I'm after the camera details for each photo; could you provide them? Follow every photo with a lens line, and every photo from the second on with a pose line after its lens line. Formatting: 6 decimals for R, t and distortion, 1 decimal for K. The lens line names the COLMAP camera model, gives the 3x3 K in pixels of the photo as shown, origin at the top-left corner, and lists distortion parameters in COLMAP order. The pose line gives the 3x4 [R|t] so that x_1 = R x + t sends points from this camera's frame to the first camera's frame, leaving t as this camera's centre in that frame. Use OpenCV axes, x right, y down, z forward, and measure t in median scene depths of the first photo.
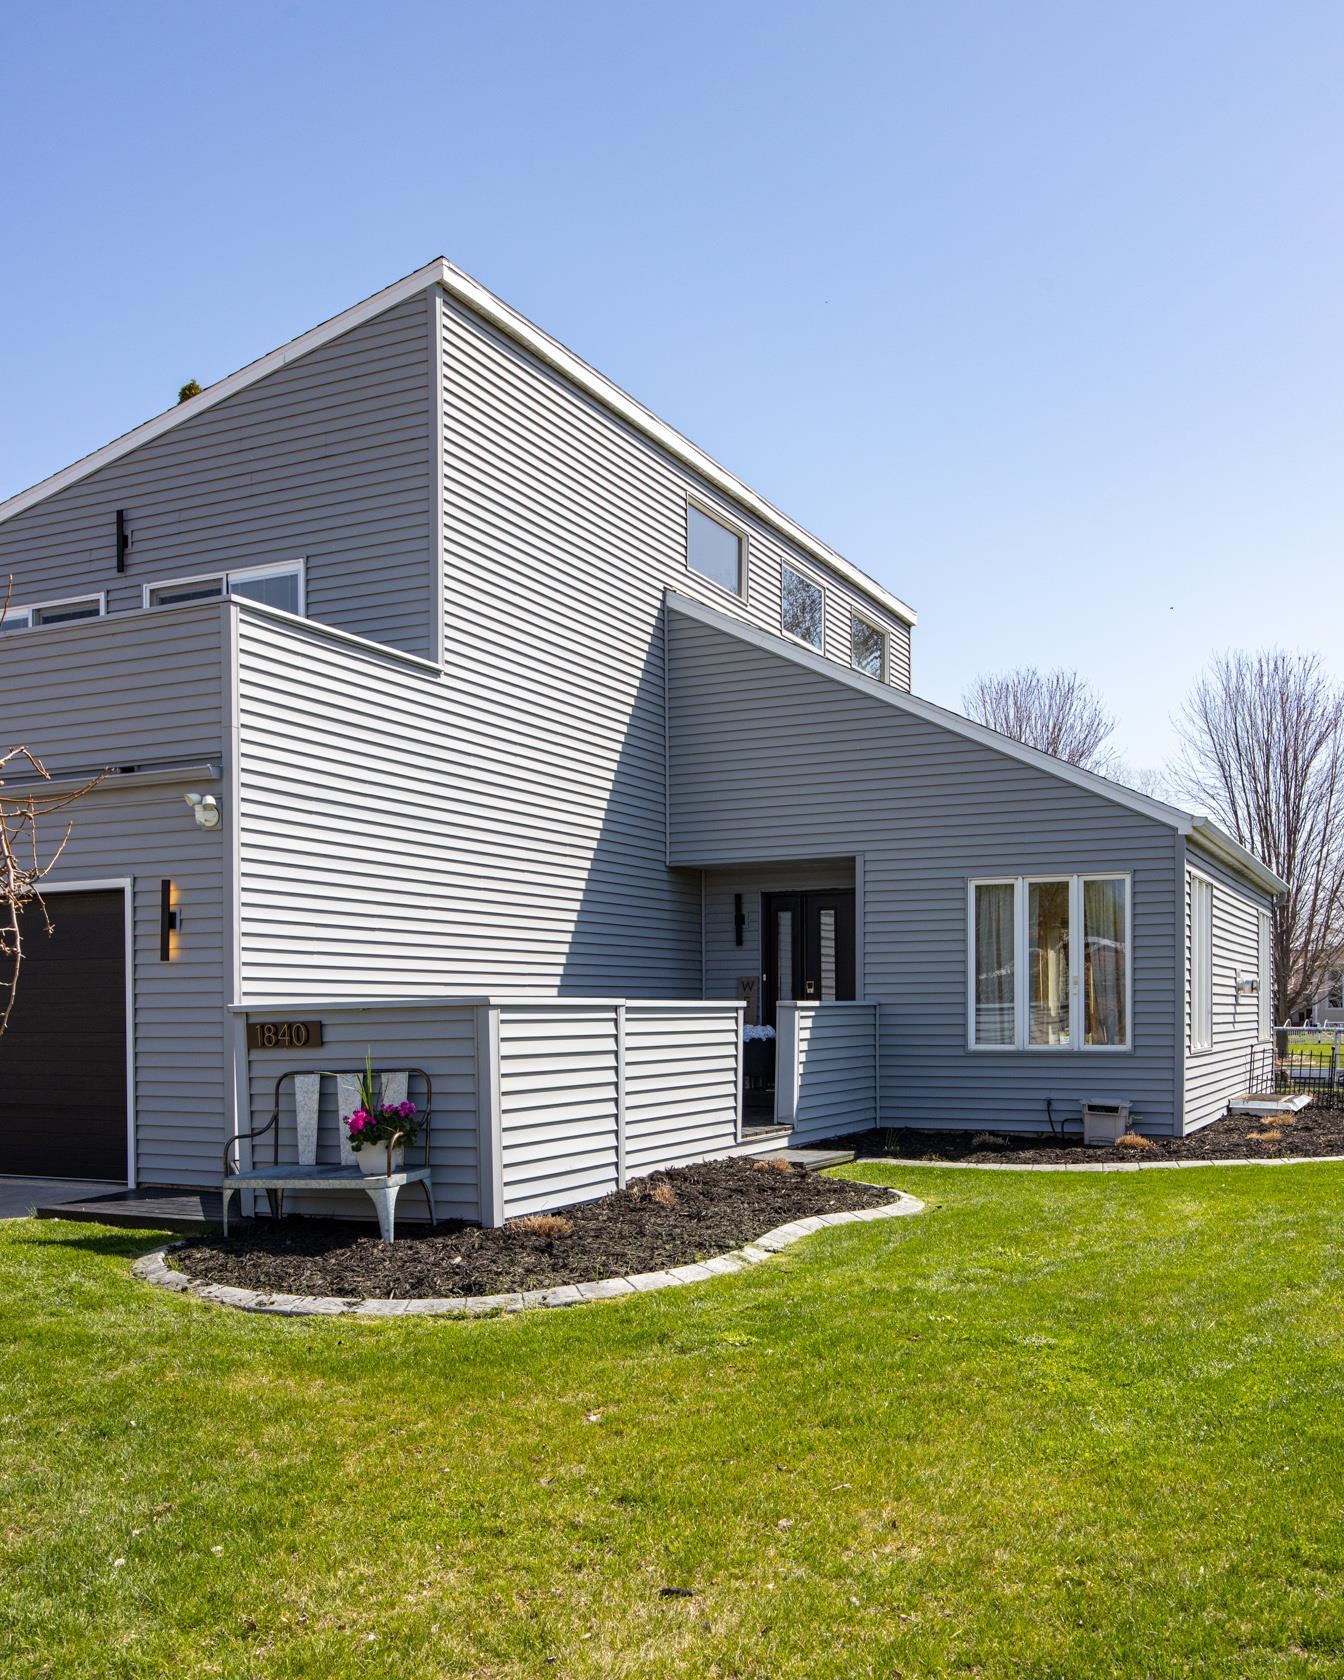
lens RADIAL K [[1691.4, 0, 414.1], [0, 1691.4, 1045.9], [0, 0, 1]] dist [-0.009101, 0.000000]
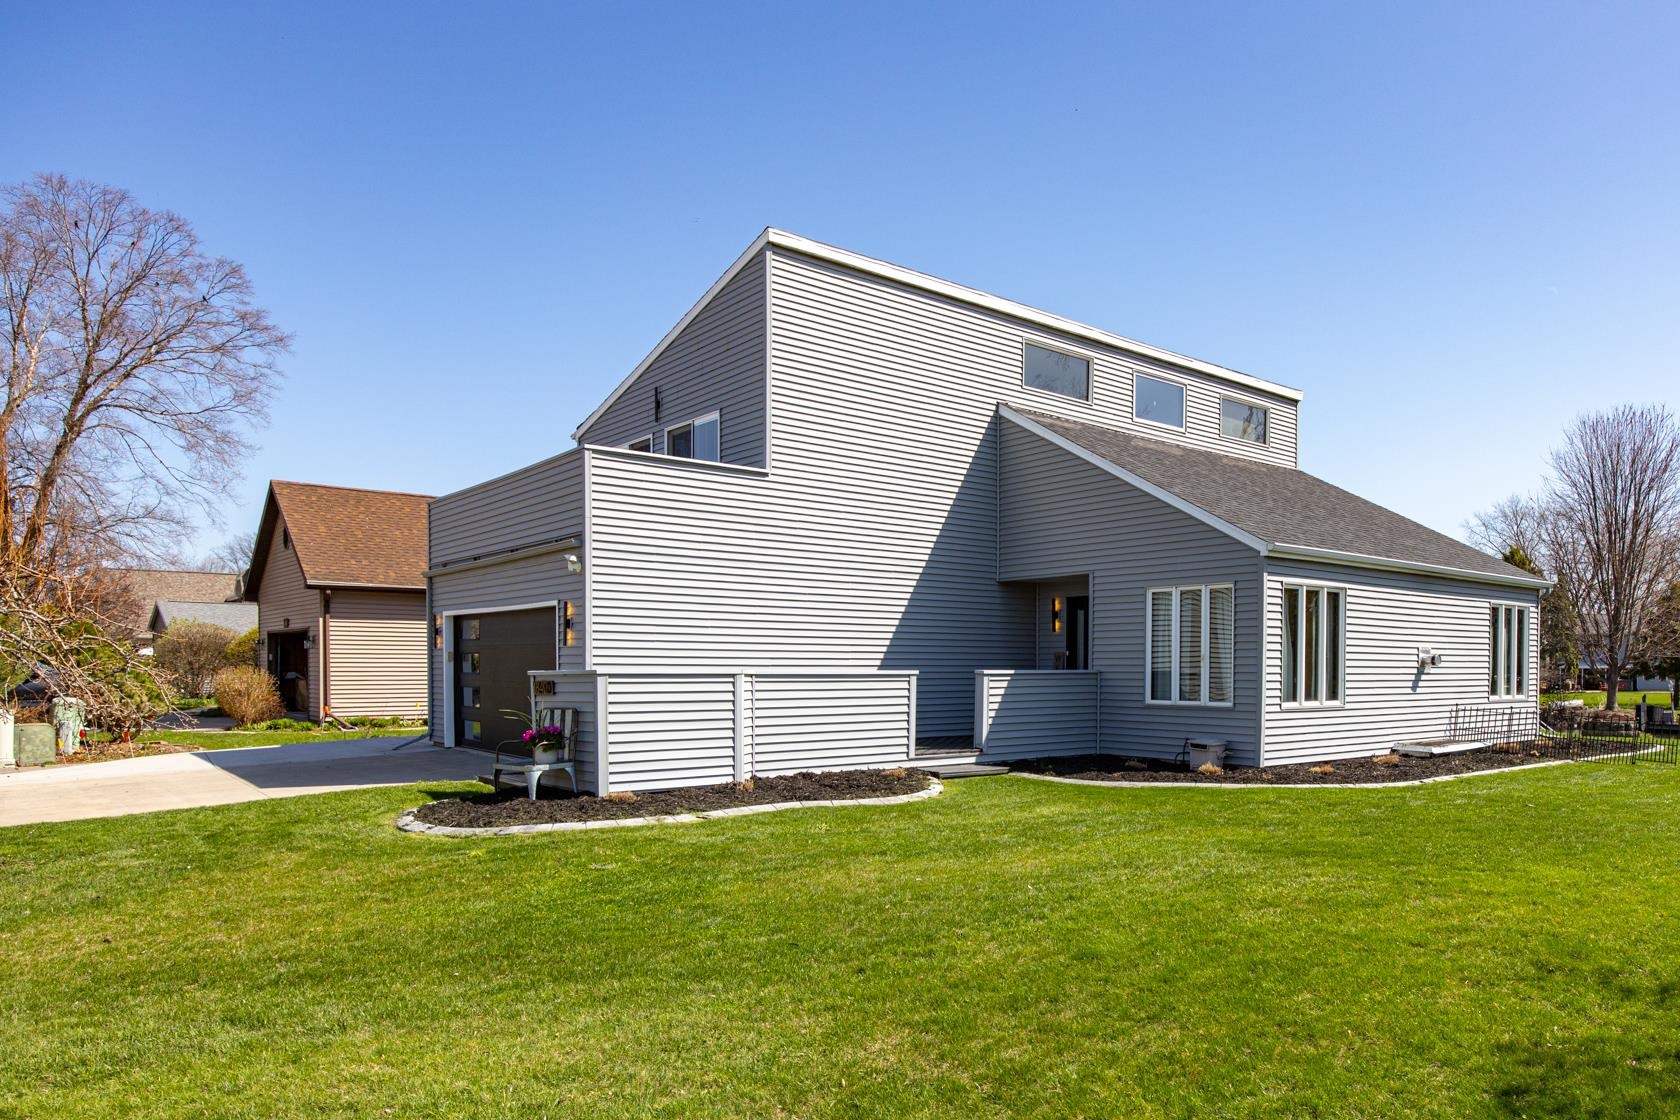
lens RADIAL K [[1096.4, 0, 823.3], [0, 1096.4, 701.4], [0, 0, 1]] dist [-0.000774, 0.009416]
pose [[0.927109, 0.021048, -0.374199, 0.548367], [-0.016367, 0.999743, 0.015682, -0.012964], [0.374433, -0.008415, 0.927216, 0.001166]]
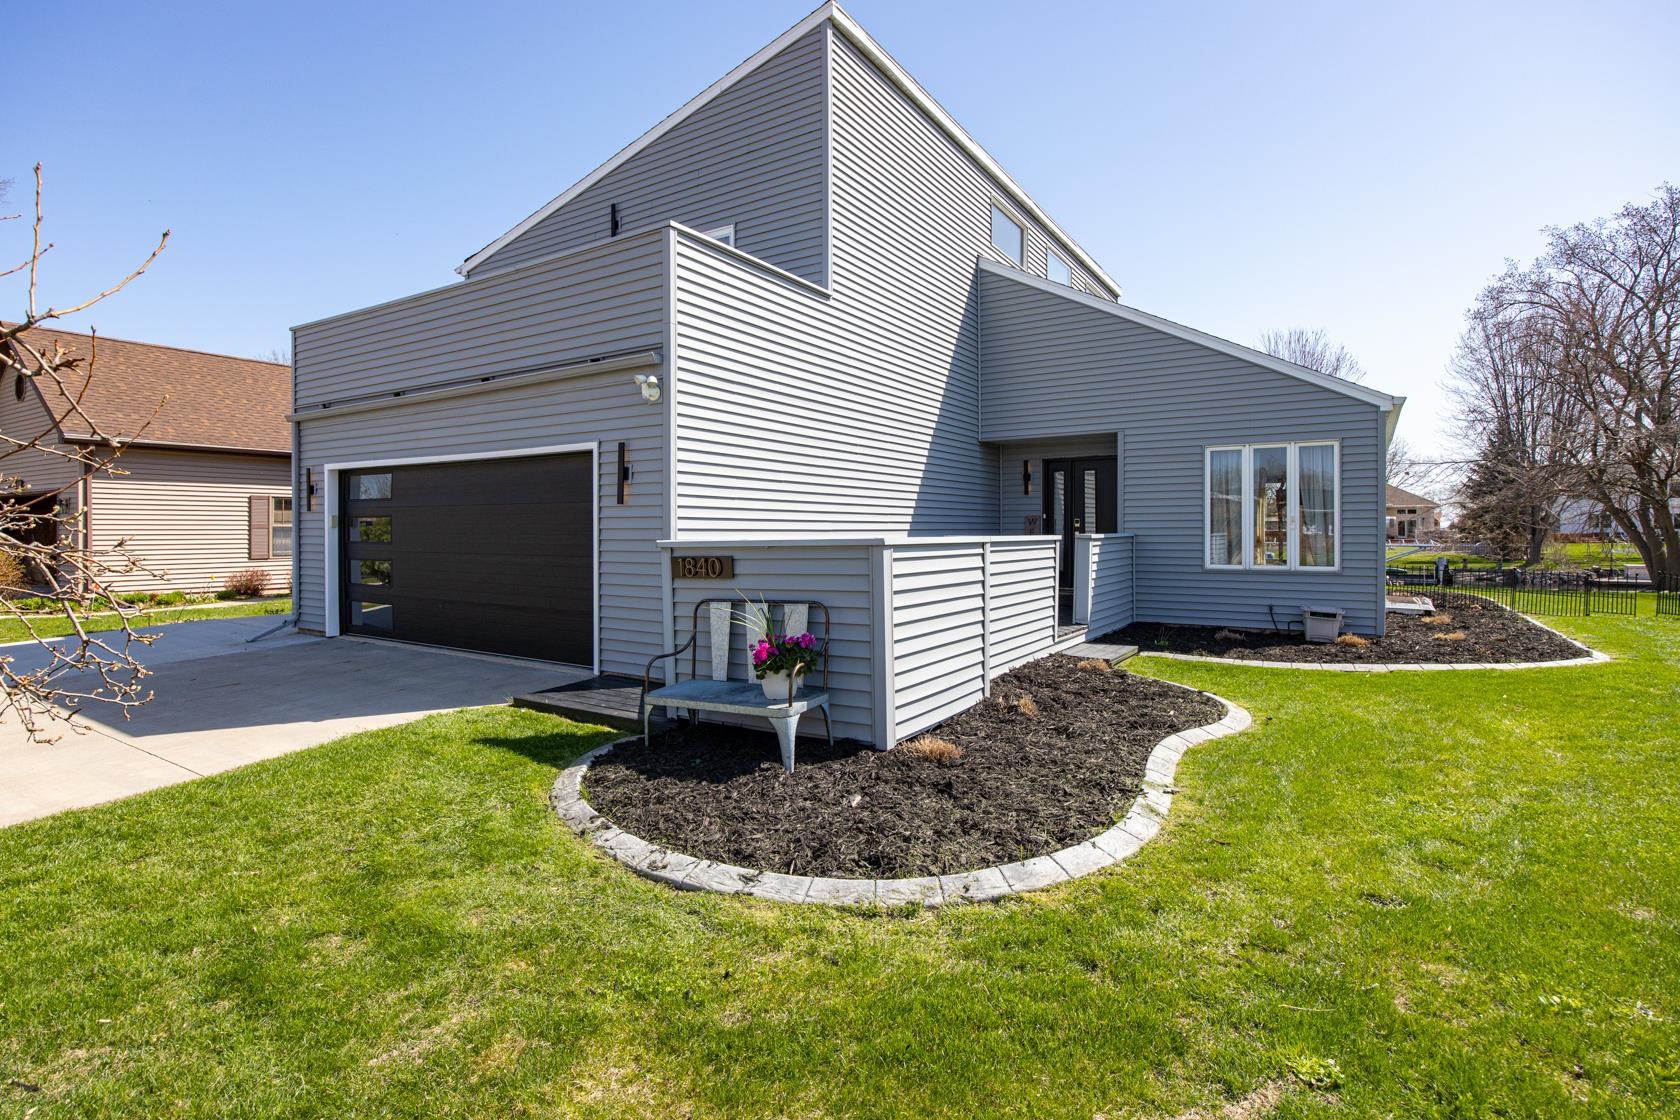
lens RADIAL K [[841.1, 0, 731.7], [0, 841.1, 534.4], [0, 0, 1]] dist [-0.009924, 0.000233]
pose [[0.996220, 0.004056, -0.086769, -0.004531], [-0.005354, 0.999877, -0.014740, -0.017384], [0.086699, 0.015149, 0.996119, 0.350563]]
